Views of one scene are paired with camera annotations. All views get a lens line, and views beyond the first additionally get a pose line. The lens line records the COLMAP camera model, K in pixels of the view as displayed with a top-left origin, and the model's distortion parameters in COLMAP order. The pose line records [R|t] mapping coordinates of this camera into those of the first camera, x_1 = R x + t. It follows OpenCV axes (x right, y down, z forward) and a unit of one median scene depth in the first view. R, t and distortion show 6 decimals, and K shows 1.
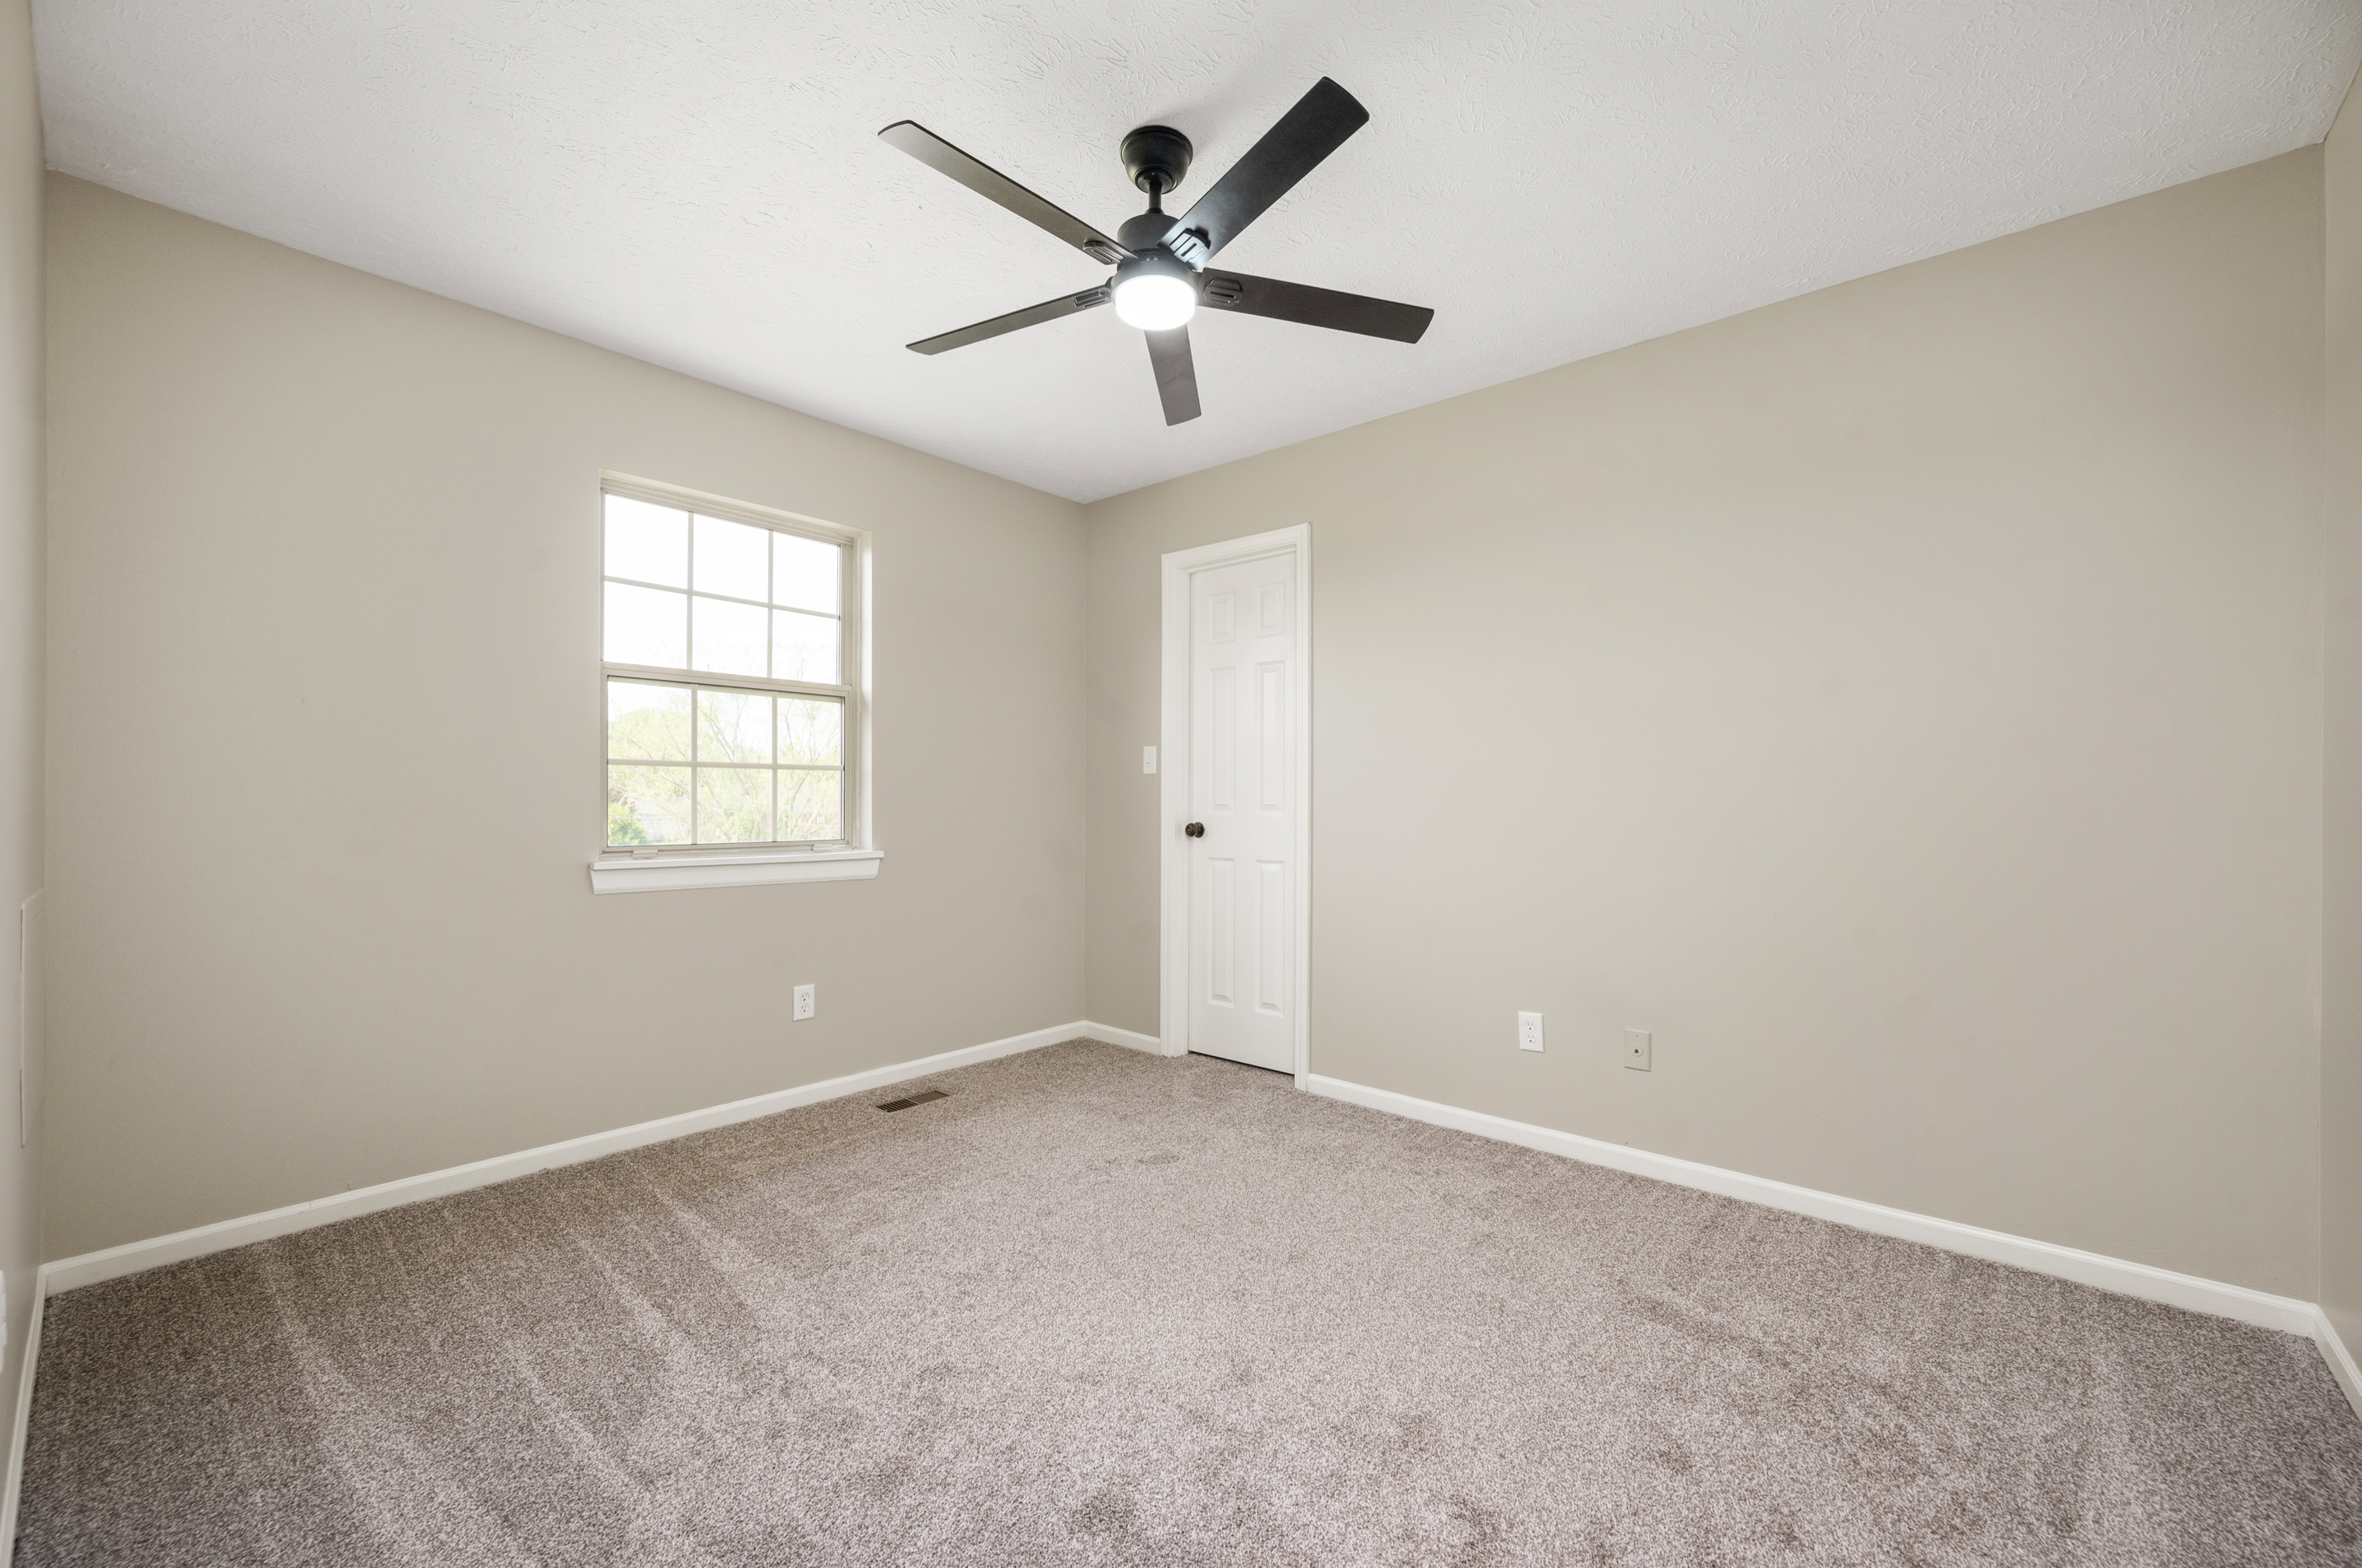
lens RADIAL K [[959.6, 0, 1187.1], [0, 959.6, 791.8], [0, 0, 1]] dist [-0.003349, -0.000163]
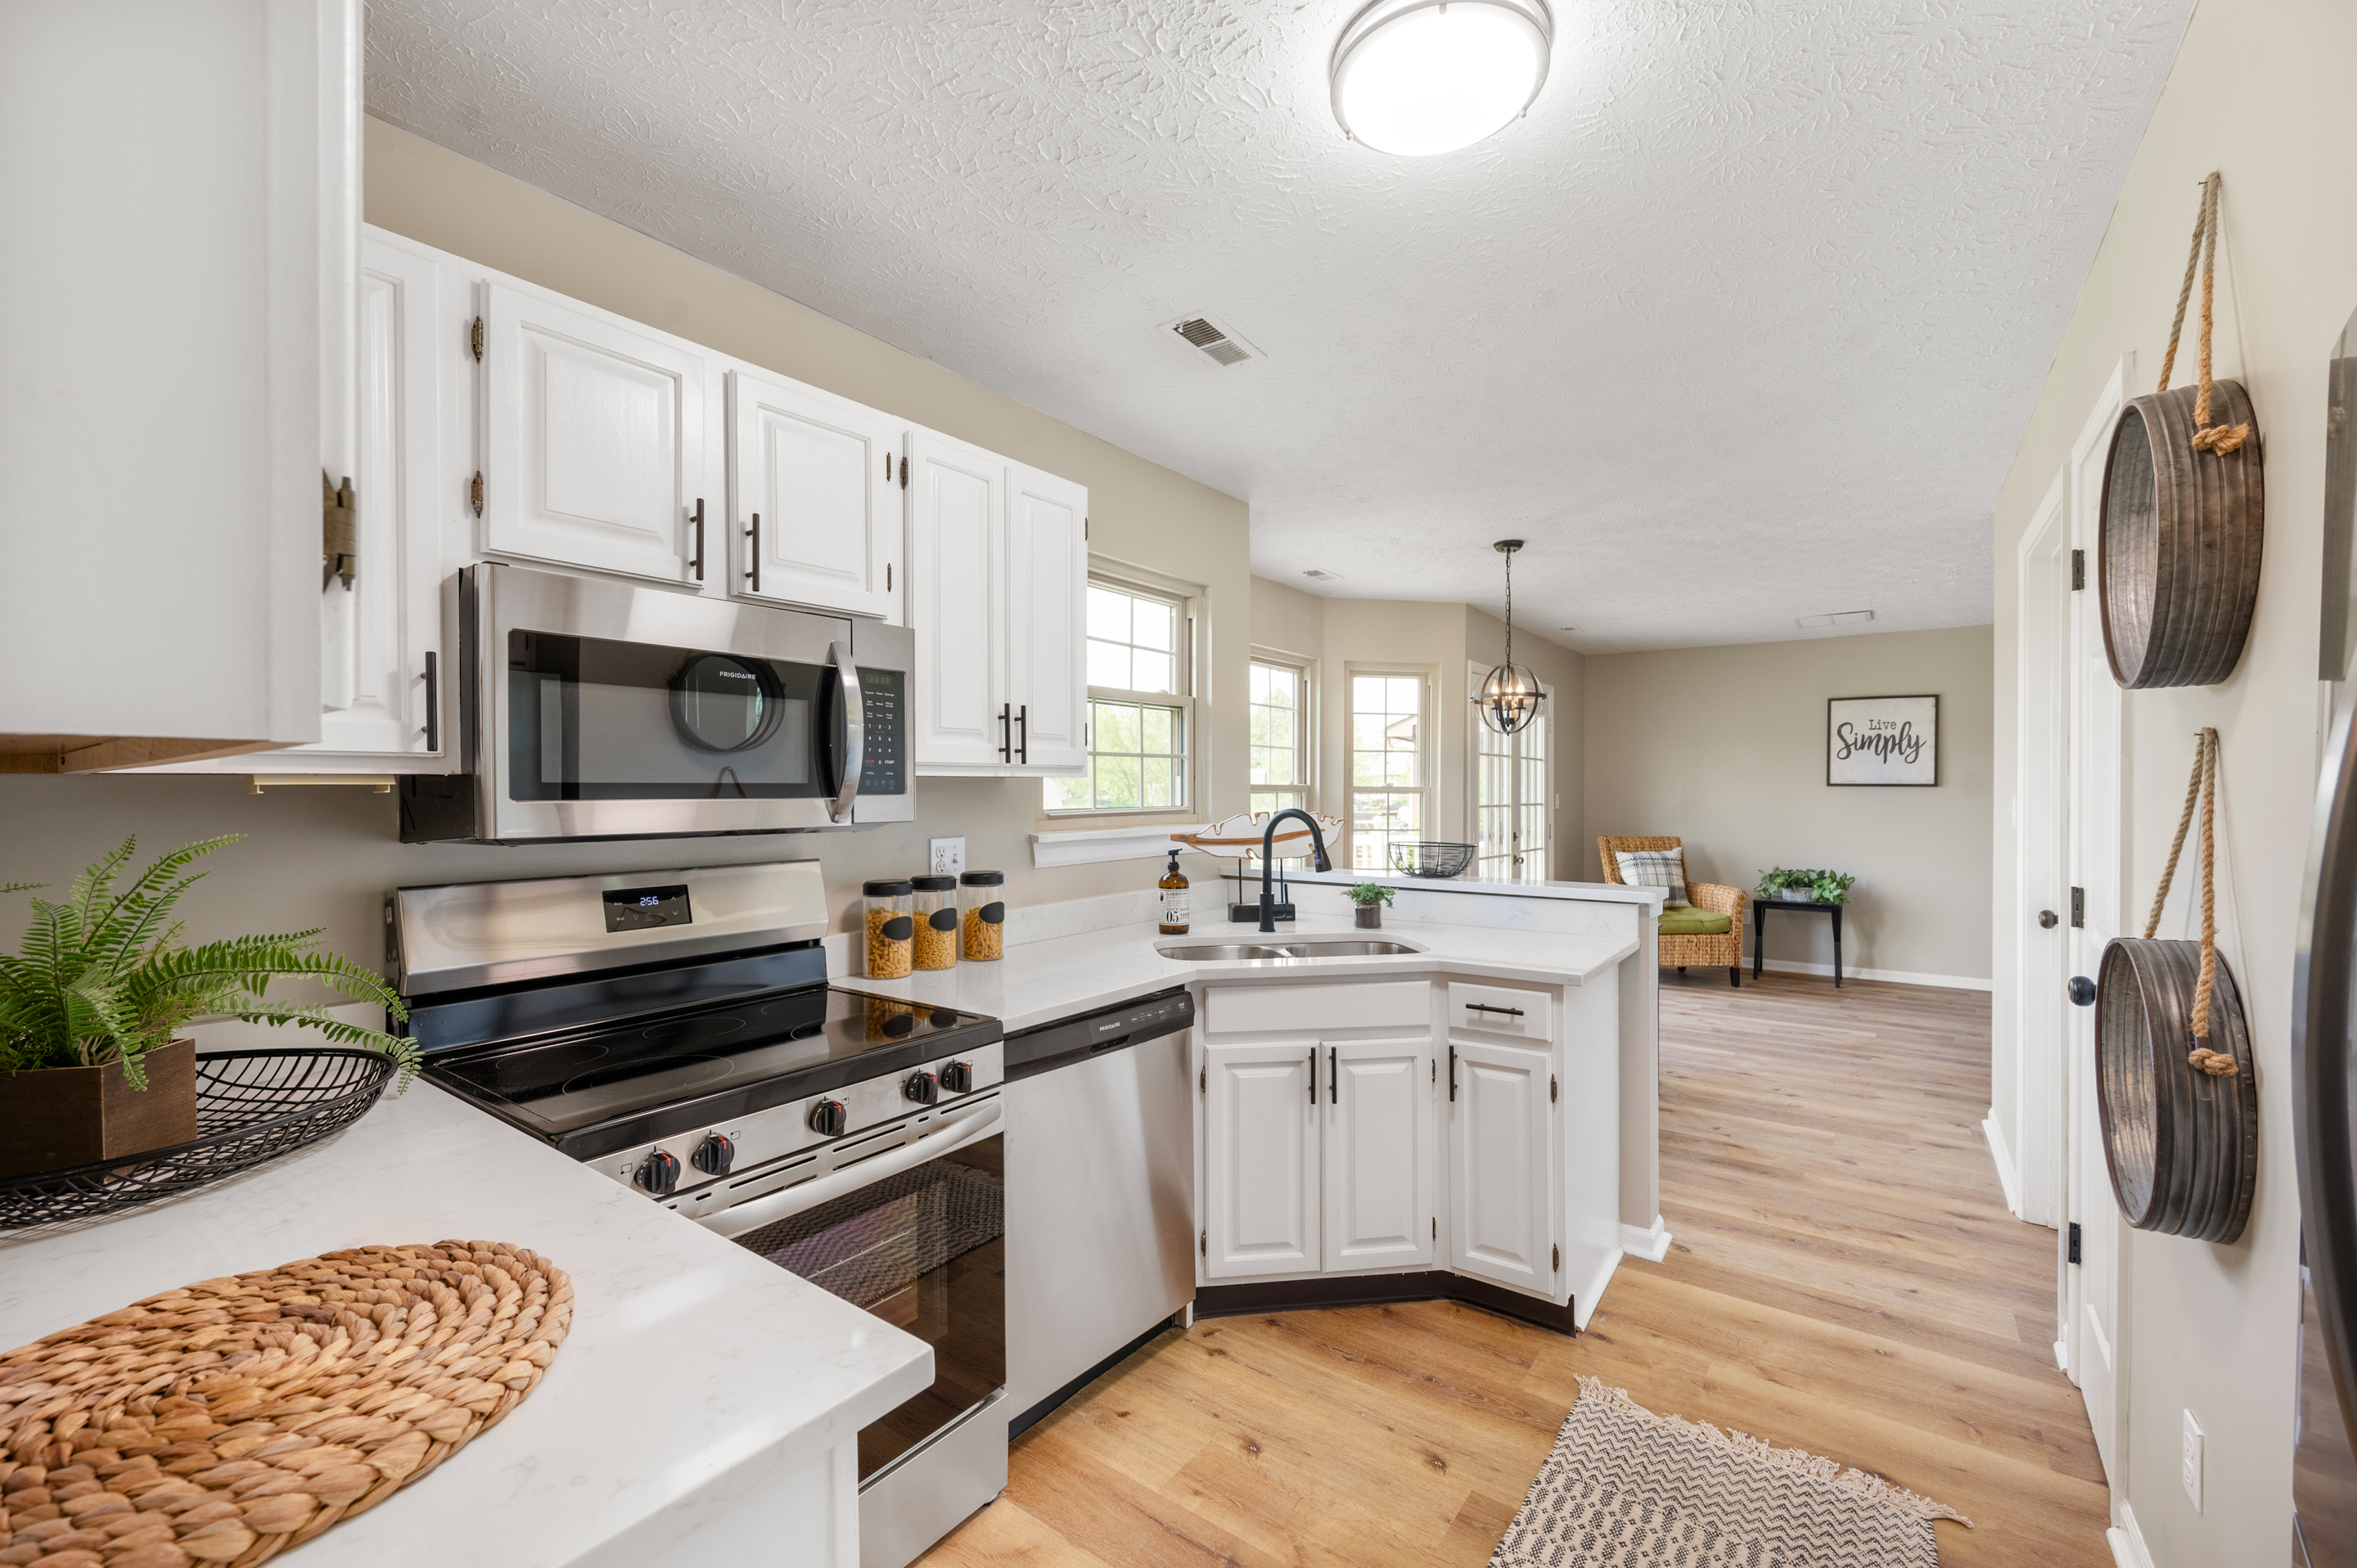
lens RADIAL K [[957.6, 0, 1184.6], [0, 957.6, 791.8], [0, 0, 1]] dist [-0.003349, -0.000163]
pose [[0.994993, -0.001287, 0.099940, -0.586710], [-0.001541, 0.999601, 0.028218, -0.014261], [-0.099937, -0.028231, 0.994593, -0.571951]]
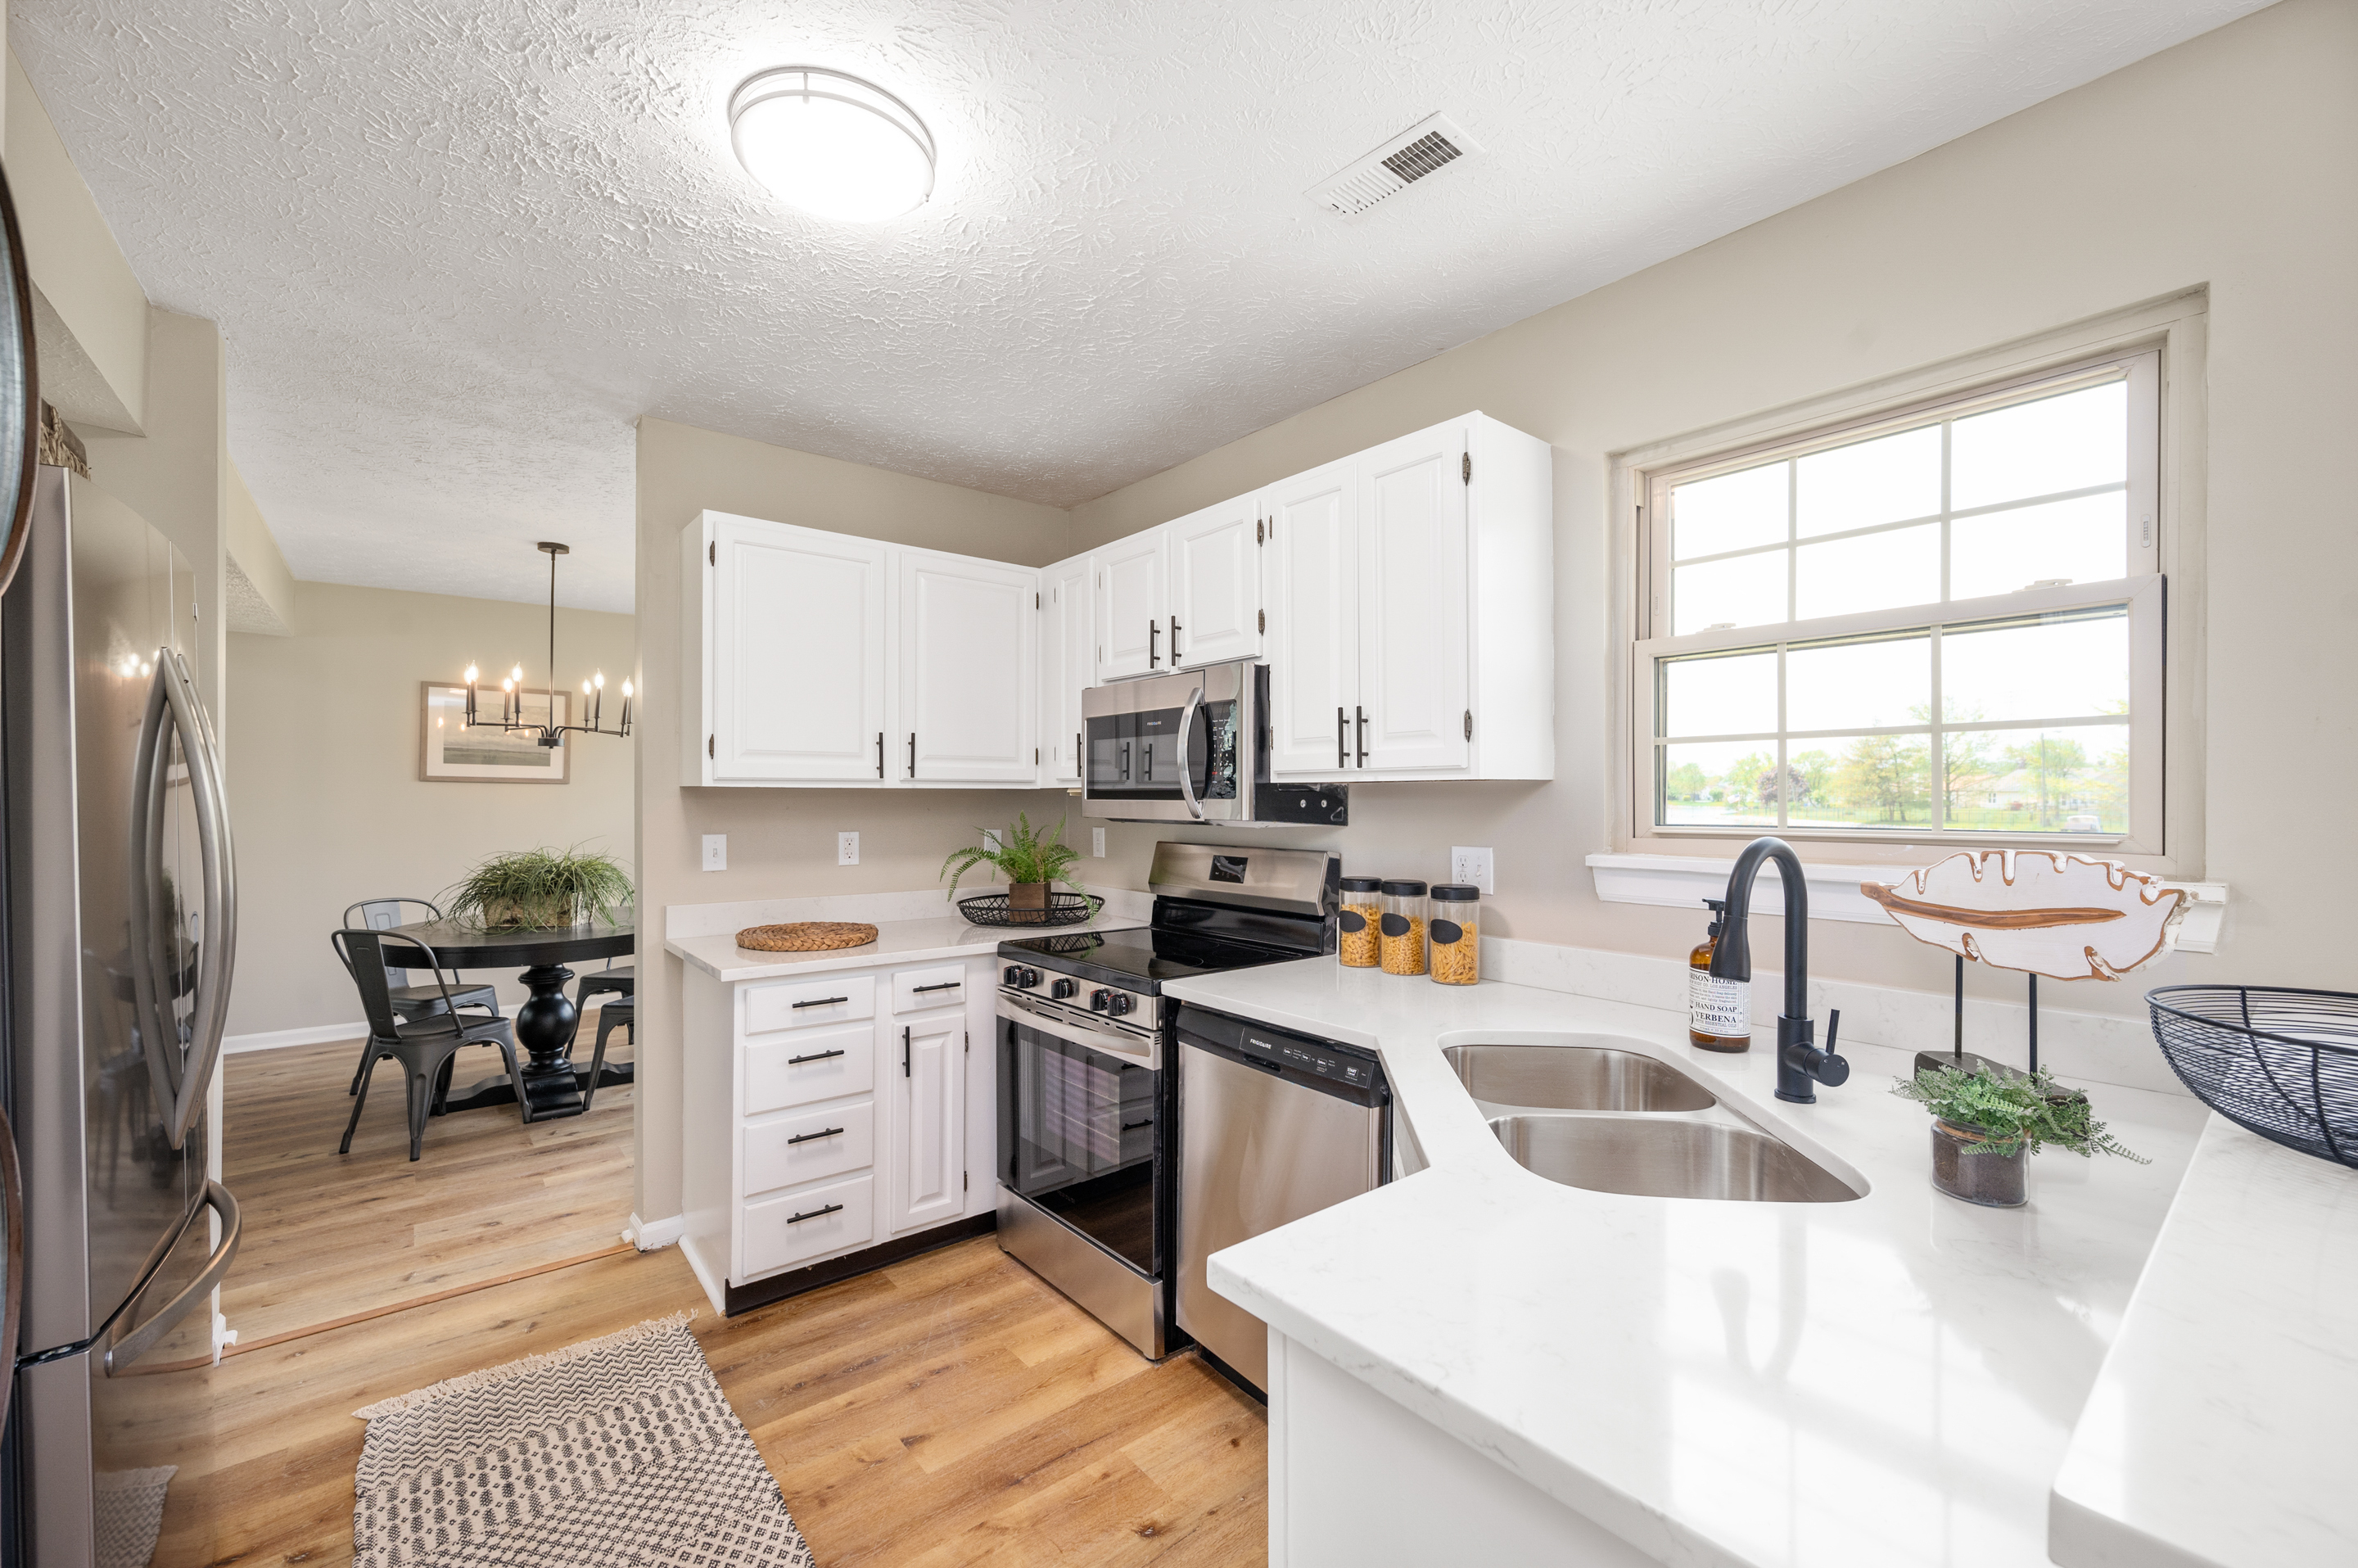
lens RADIAL K [[958.0, 0, 1185.1], [0, 958.0, 791.8], [0, 0, 1]] dist [-0.003349, -0.000163]
pose [[-0.150172, 0.000379, -0.988660, 0.404045], [0.026753, 0.999635, -0.003680, 0.010529], [0.988298, -0.027002, -0.150127, 0.517353]]
